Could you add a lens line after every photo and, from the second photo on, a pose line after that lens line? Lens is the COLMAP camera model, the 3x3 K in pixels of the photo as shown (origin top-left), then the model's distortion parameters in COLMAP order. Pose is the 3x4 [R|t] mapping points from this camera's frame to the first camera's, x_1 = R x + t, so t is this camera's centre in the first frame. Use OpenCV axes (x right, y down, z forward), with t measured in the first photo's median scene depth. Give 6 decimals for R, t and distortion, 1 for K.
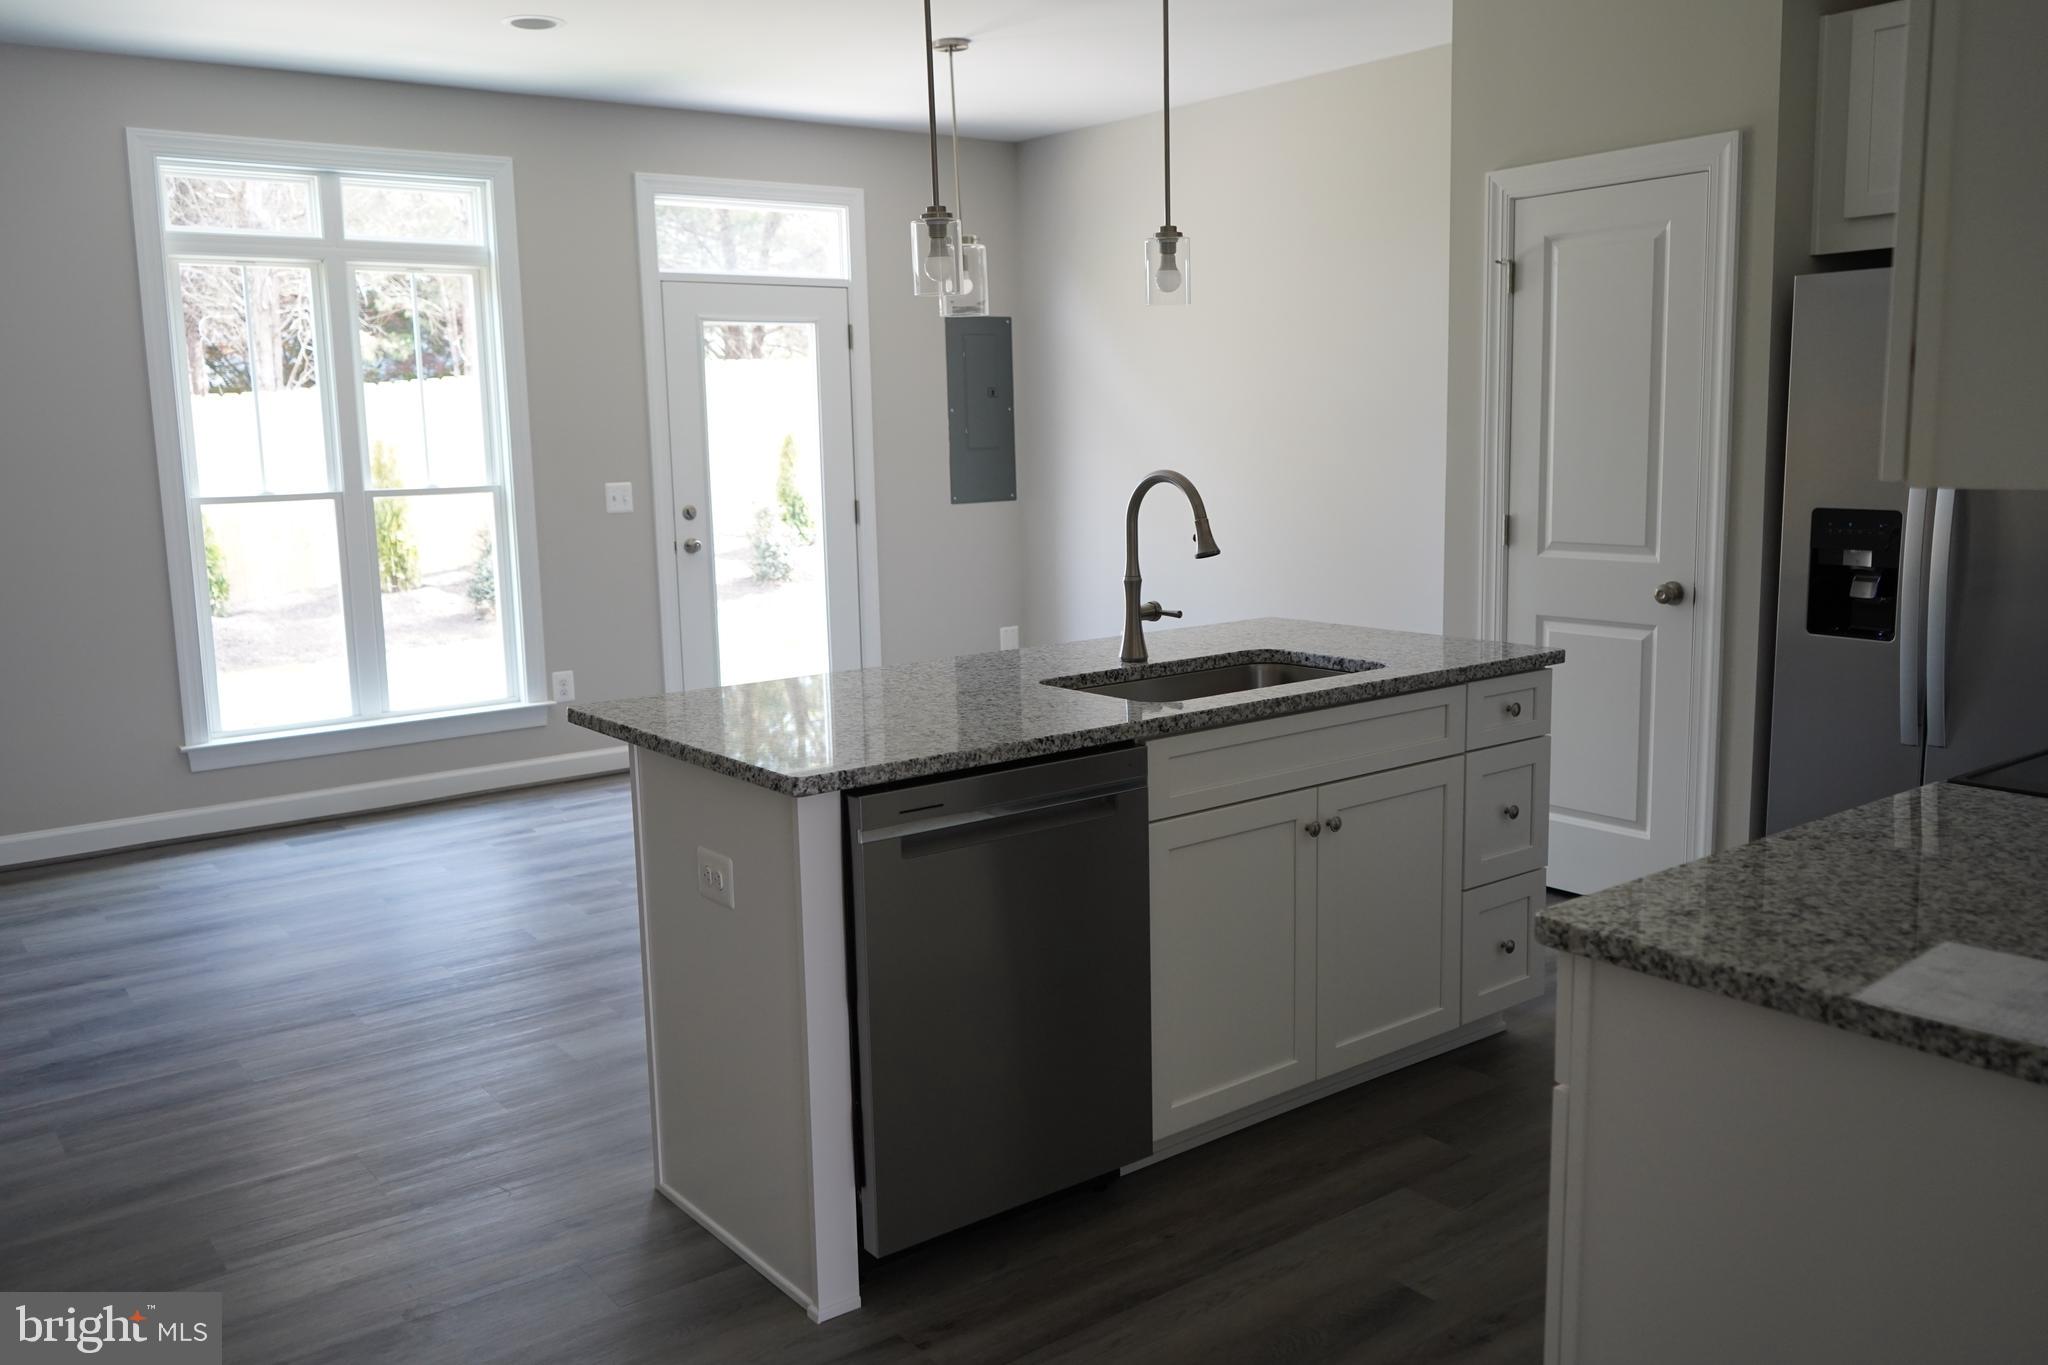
lens RADIAL K [[1642.5, 0, 1024.0], [0, 1642.5, 682.5], [0, 0, 1]] dist [-0.007358, -0.001737]
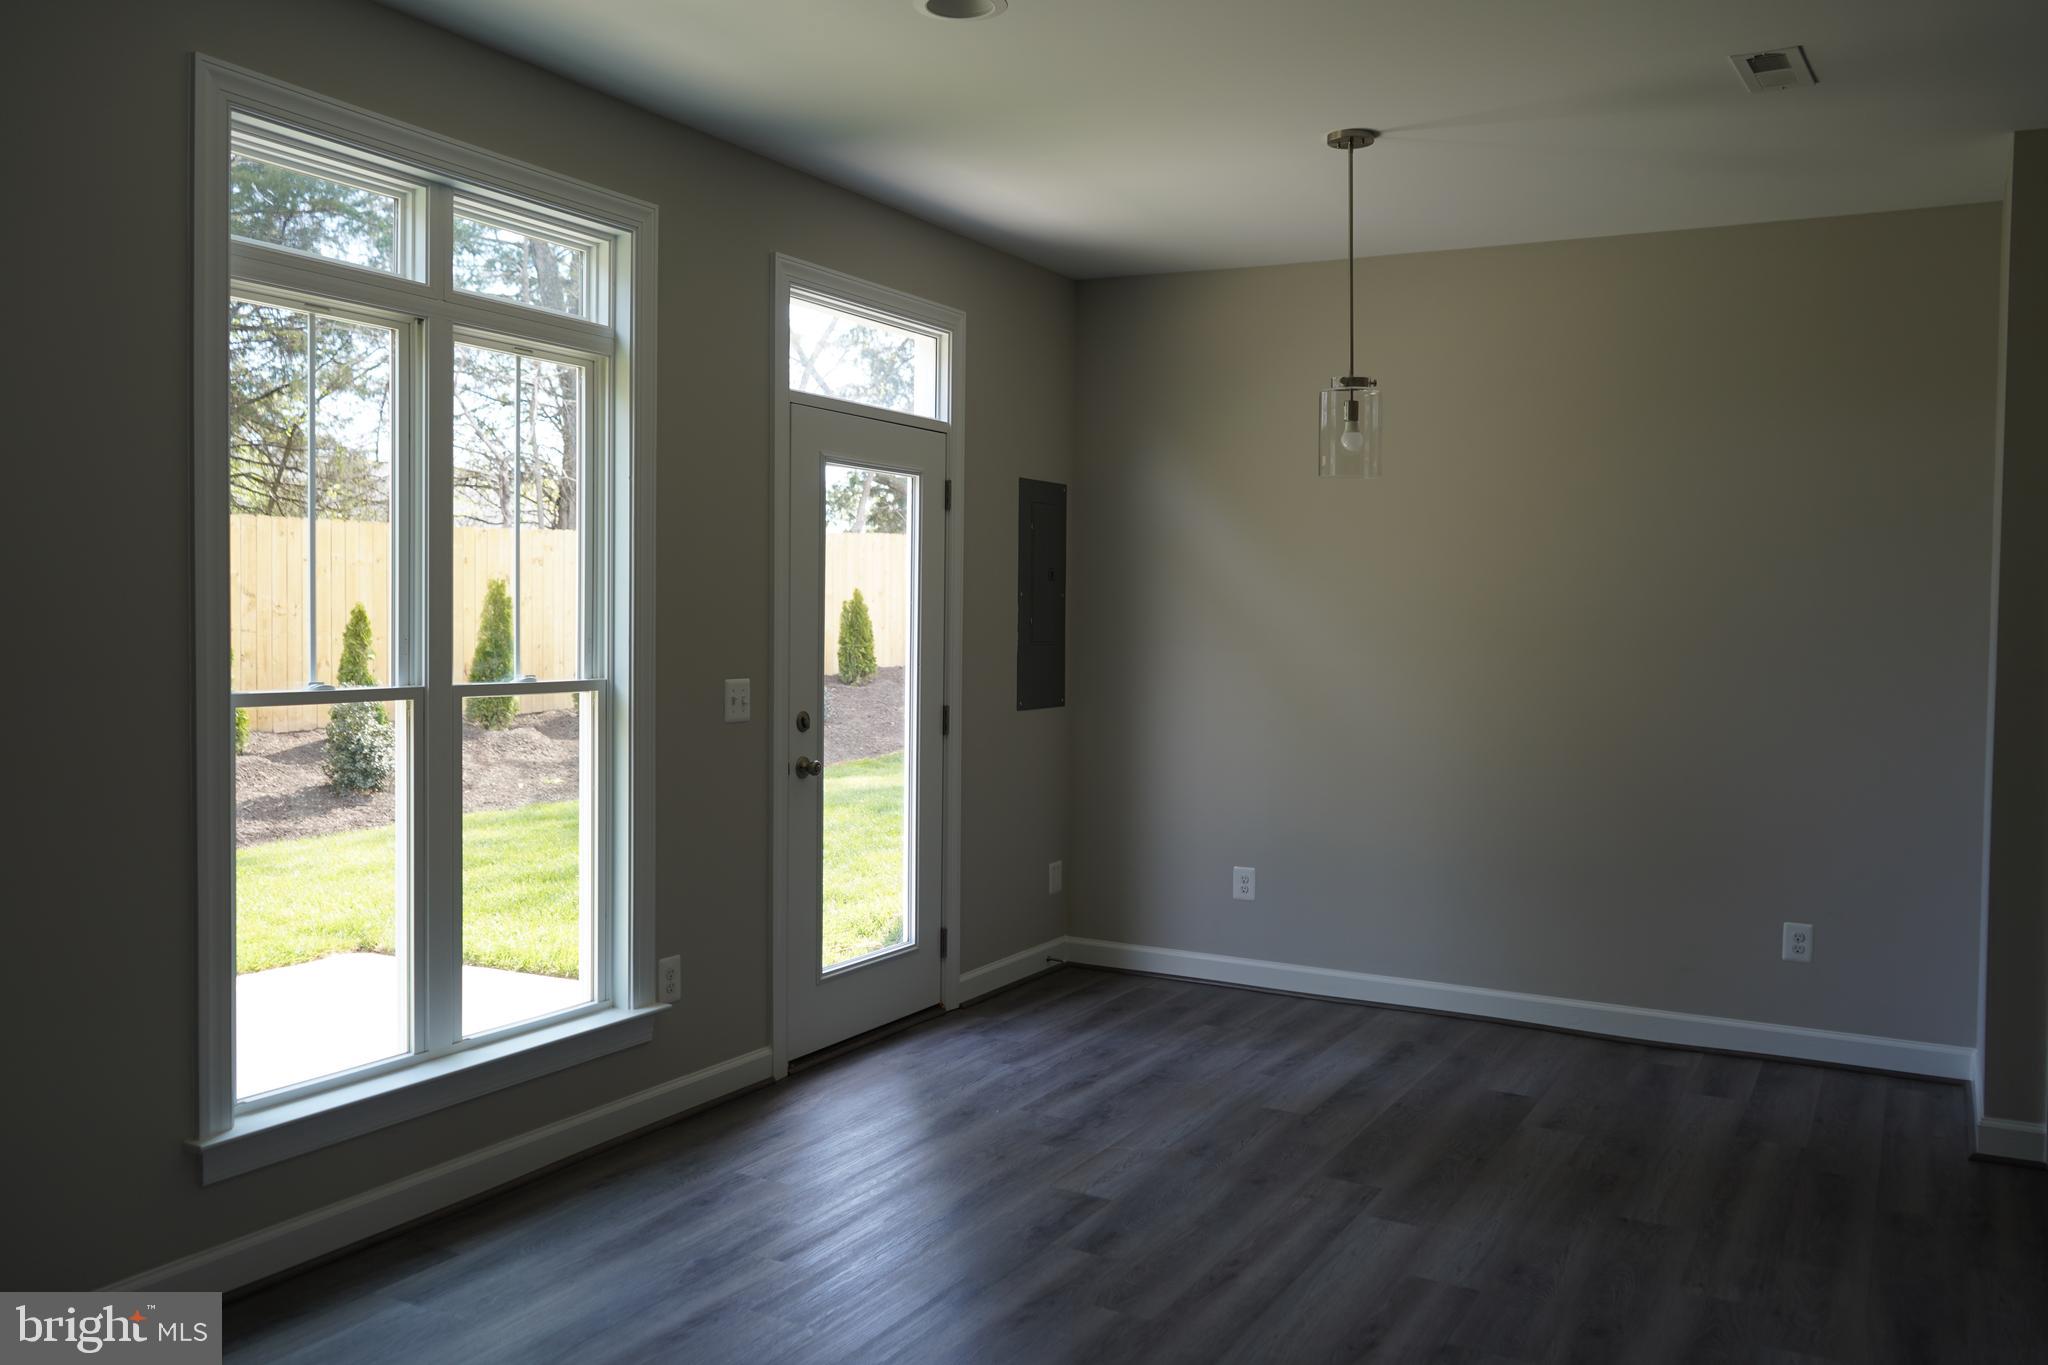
lens RADIAL K [[1642.5, 0, 1024.0], [0, 1642.5, 682.5], [0, 0, 1]] dist [-0.007358, -0.001737]
pose [[0.916071, 0.018070, 0.400609, -0.418603], [0.028343, 0.993568, -0.109628, -0.040426], [-0.400013, 0.111782, 0.909667, 0.318752]]
